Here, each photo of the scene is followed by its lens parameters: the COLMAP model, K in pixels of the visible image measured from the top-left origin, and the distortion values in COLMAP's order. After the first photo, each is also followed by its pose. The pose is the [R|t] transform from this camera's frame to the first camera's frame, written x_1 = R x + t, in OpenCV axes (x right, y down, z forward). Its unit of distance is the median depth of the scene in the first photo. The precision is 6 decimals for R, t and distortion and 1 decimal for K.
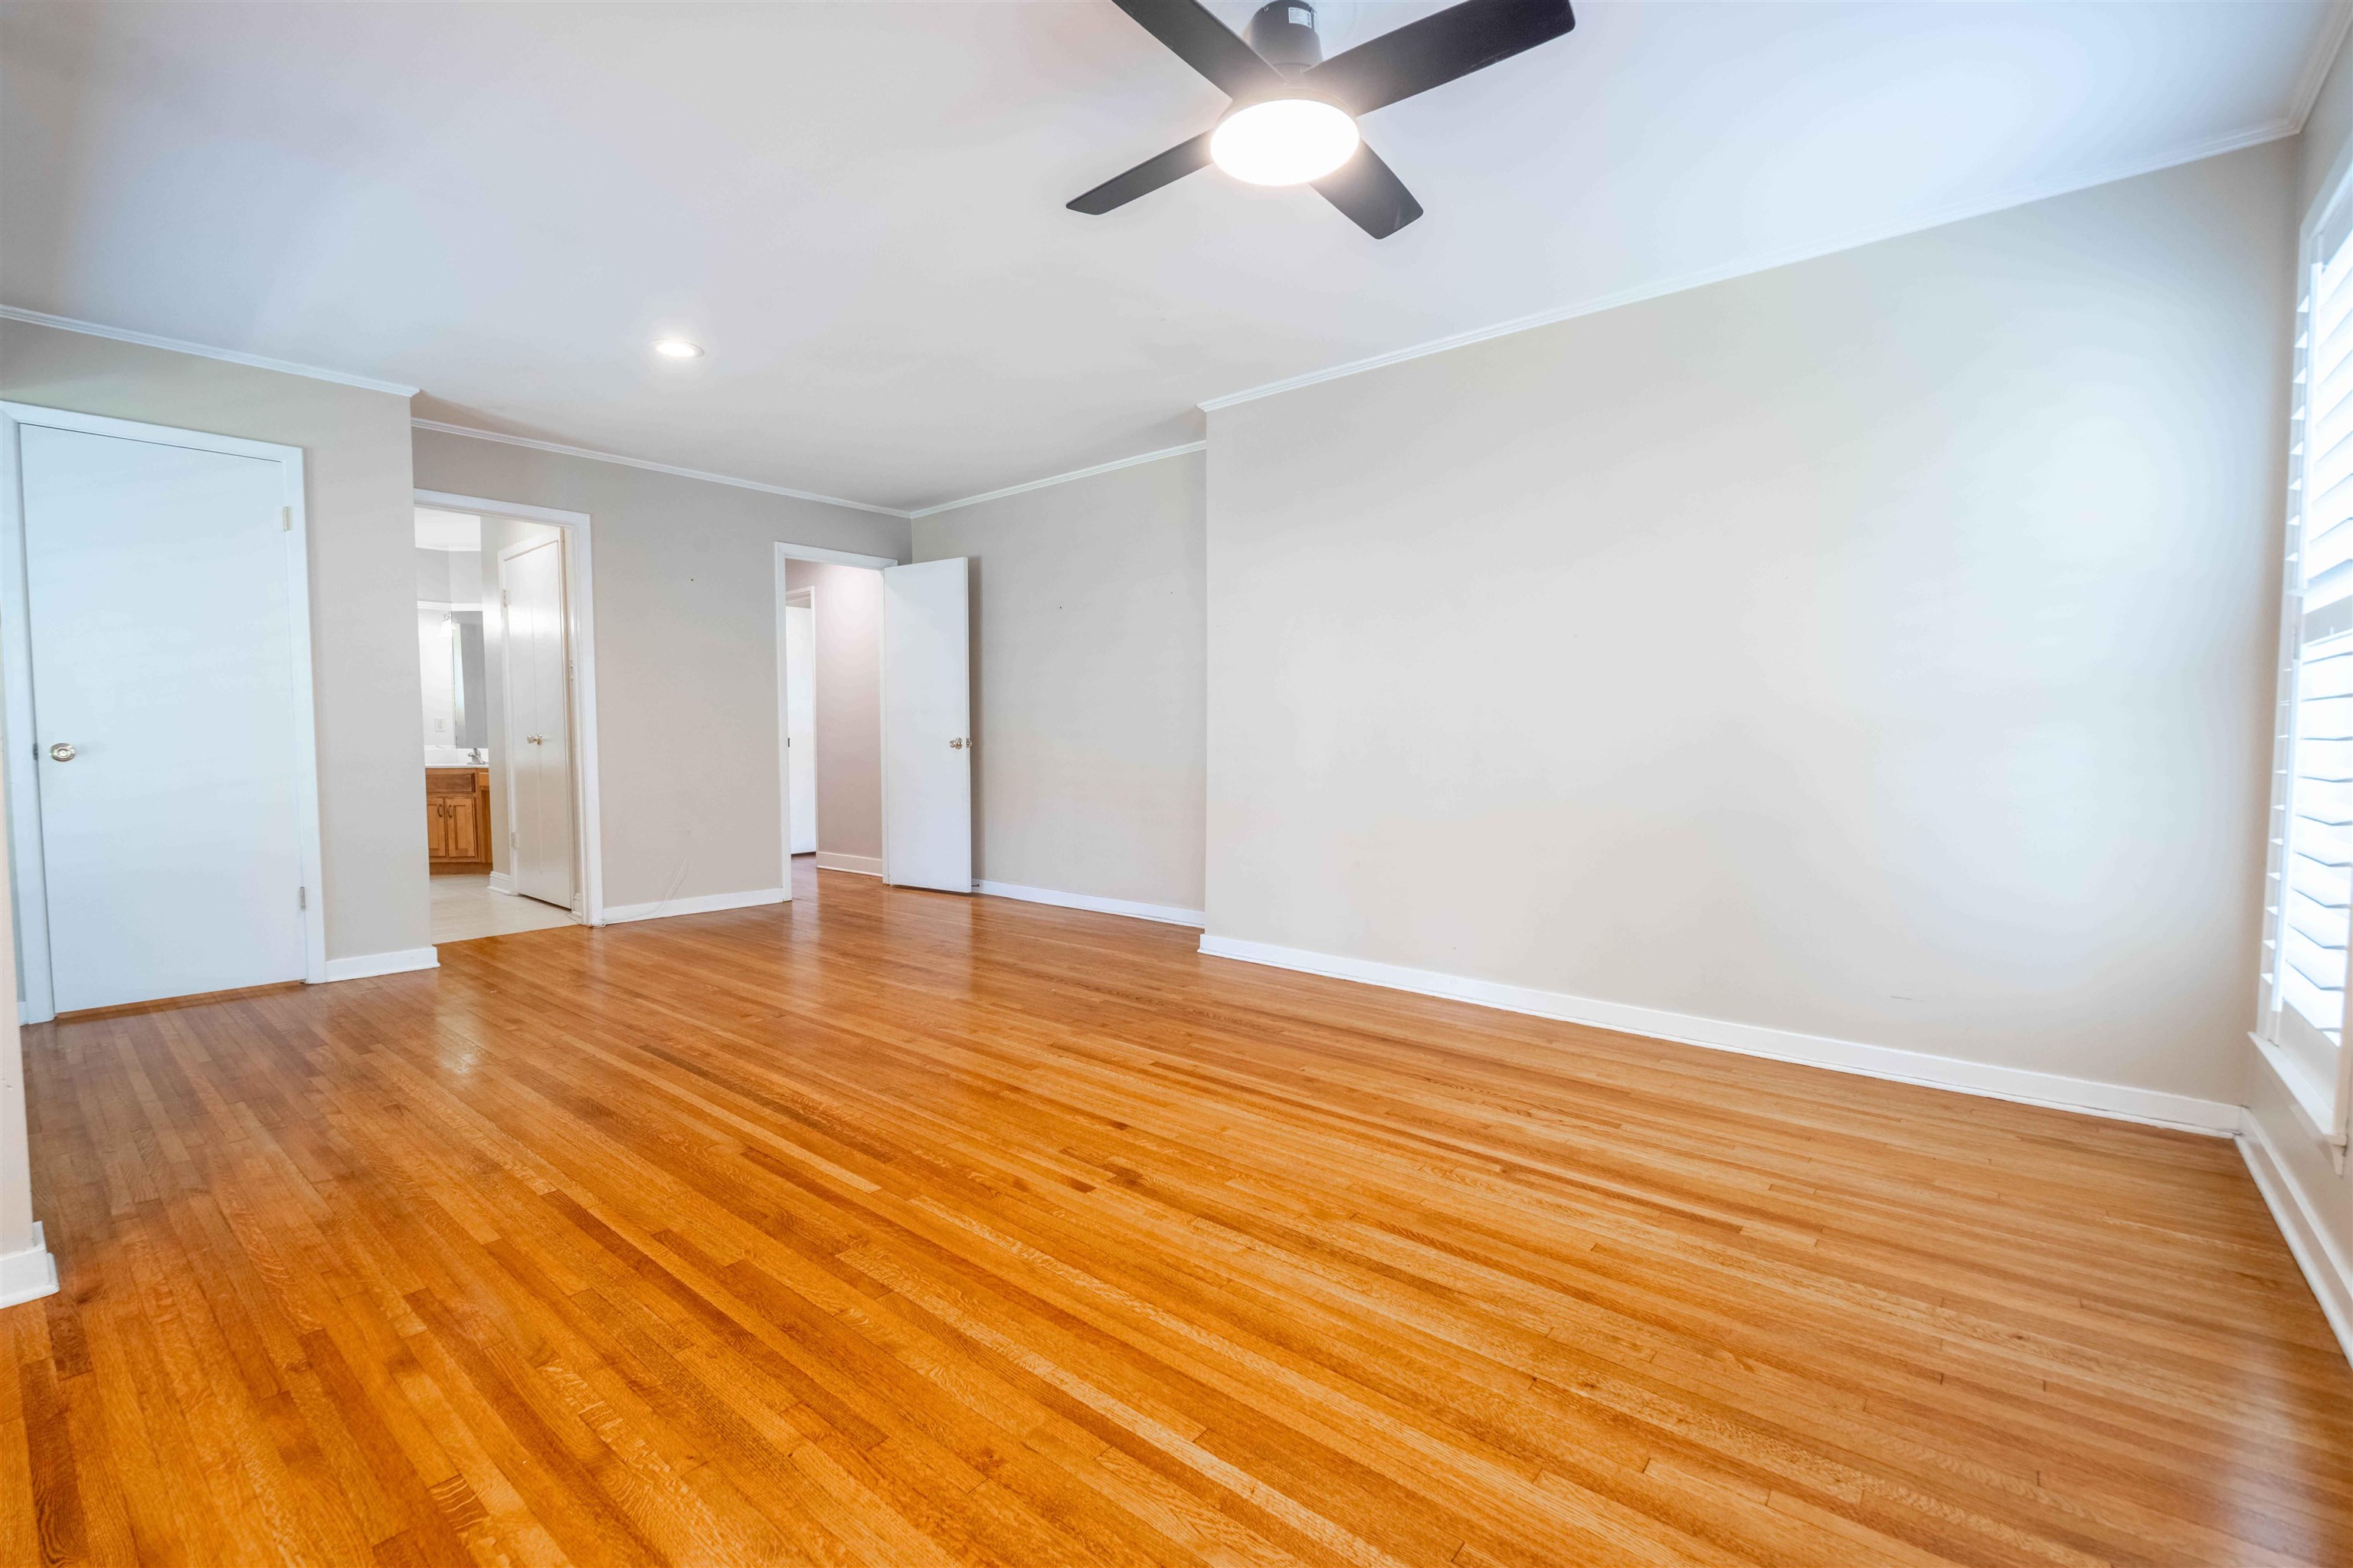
lens RADIAL K [[1015.5, 0, 1147.2], [0, 1015.5, 792.0], [0, 0, 1]] dist [0.003155, -0.010687]
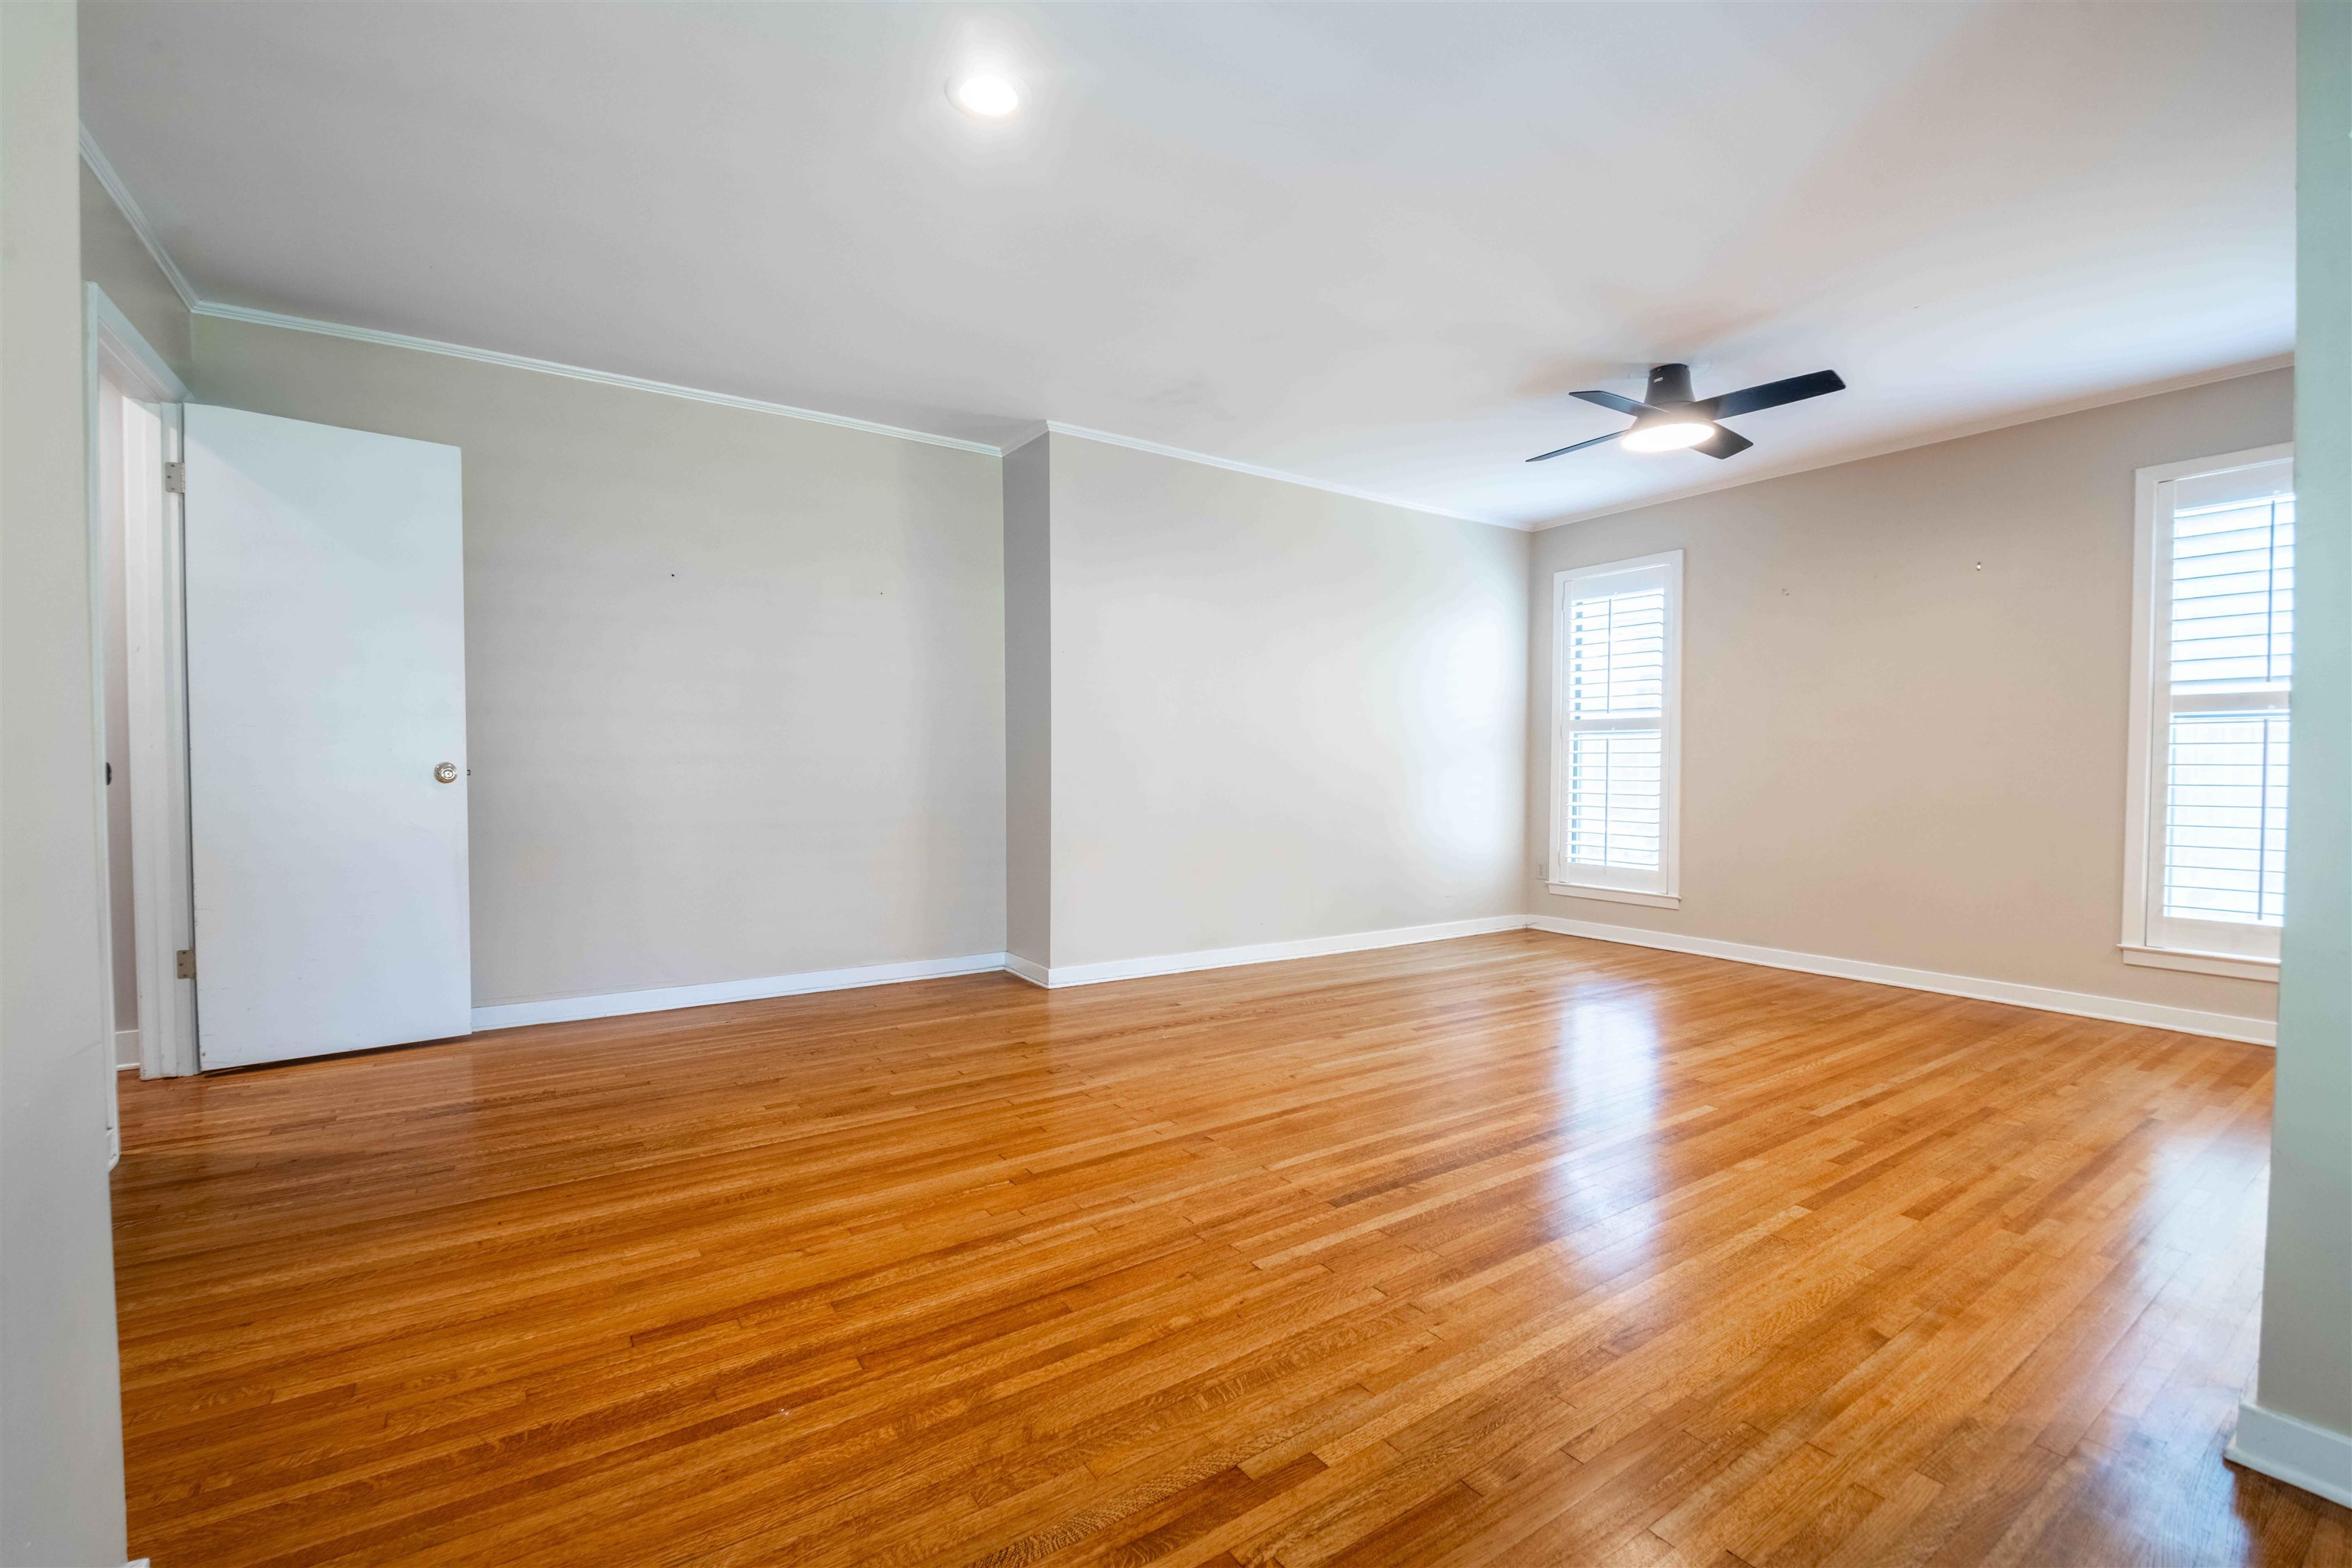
lens RADIAL K [[1028.5, 0, 1176.0], [0, 1028.5, 784.0], [0, 0, 1]] dist [0.000607, -0.014328]
pose [[0.250222, -0.014468, 0.968081, -1.364211], [0.048185, 0.998835, 0.002473, -0.043810], [-0.966989, 0.046028, 0.250627, 1.053898]]
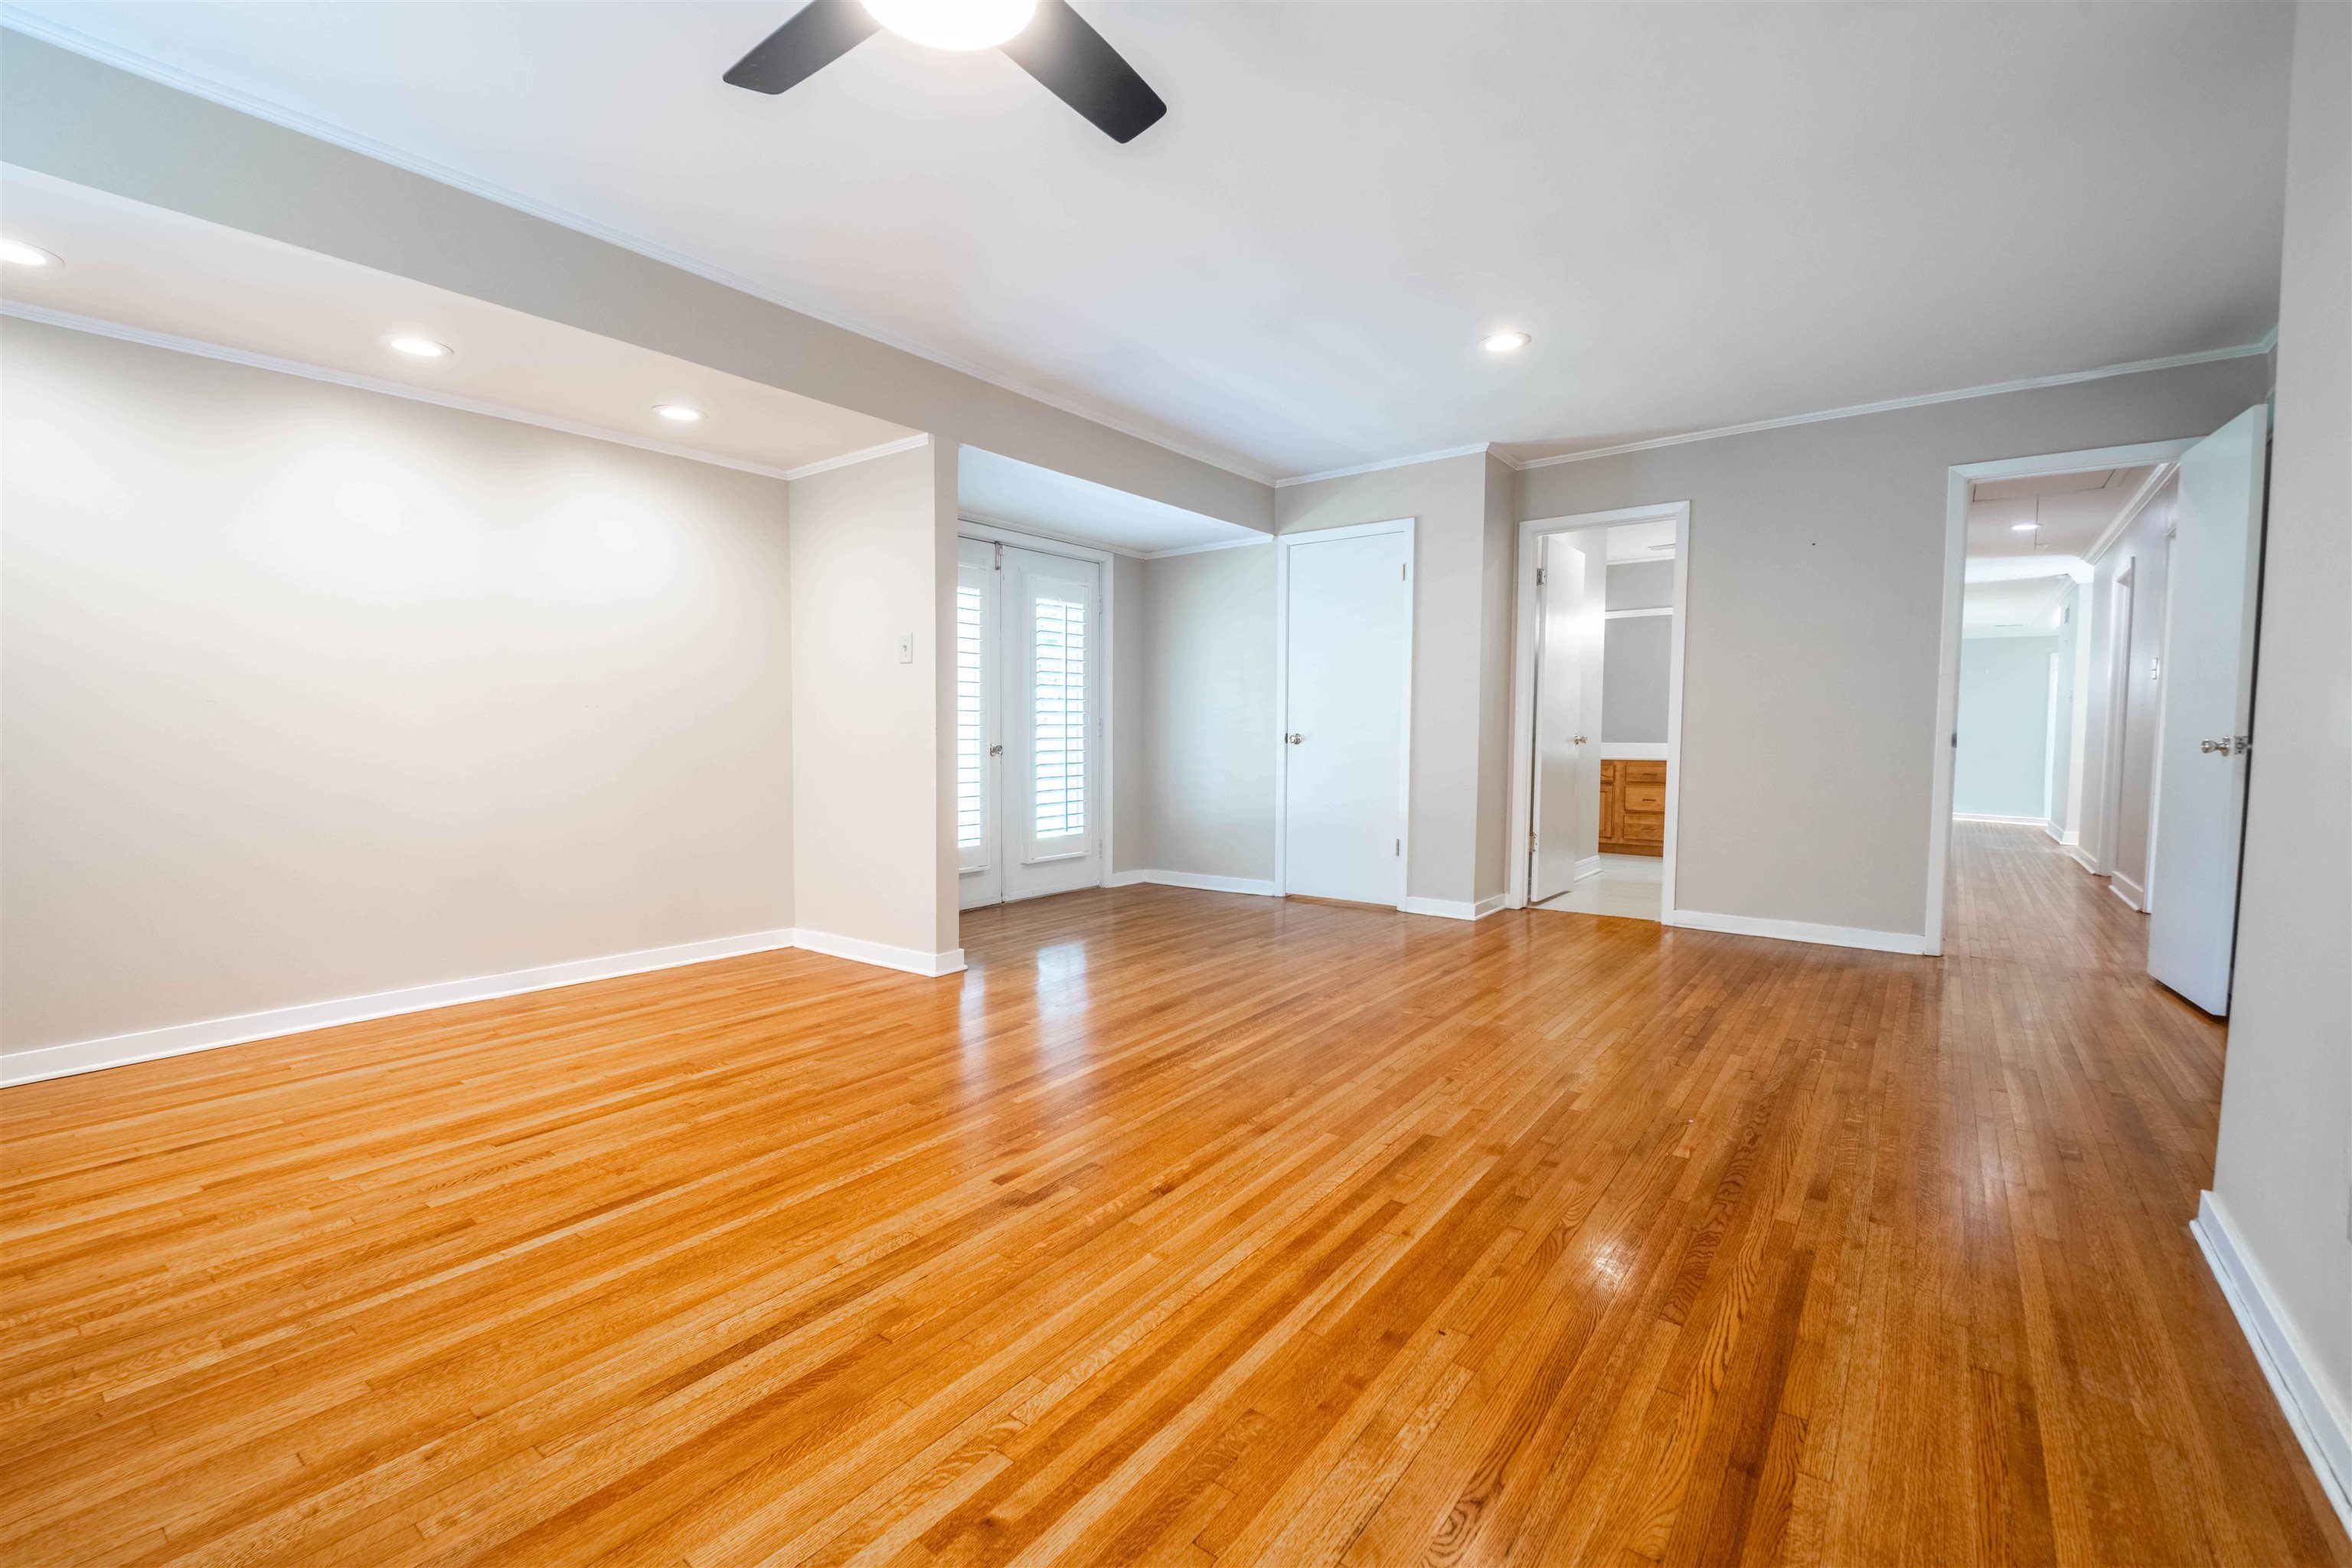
lens RADIAL K [[1015.0, 0, 1146.7], [0, 1015.0, 792.0], [0, 0, 1]] dist [0.003155, -0.010687]
pose [[0.034947, 0.060149, -0.997577, 0.727883], [-0.057698, 0.996644, 0.058071, -0.039063], [0.997722, 0.055528, 0.038300, 0.876068]]
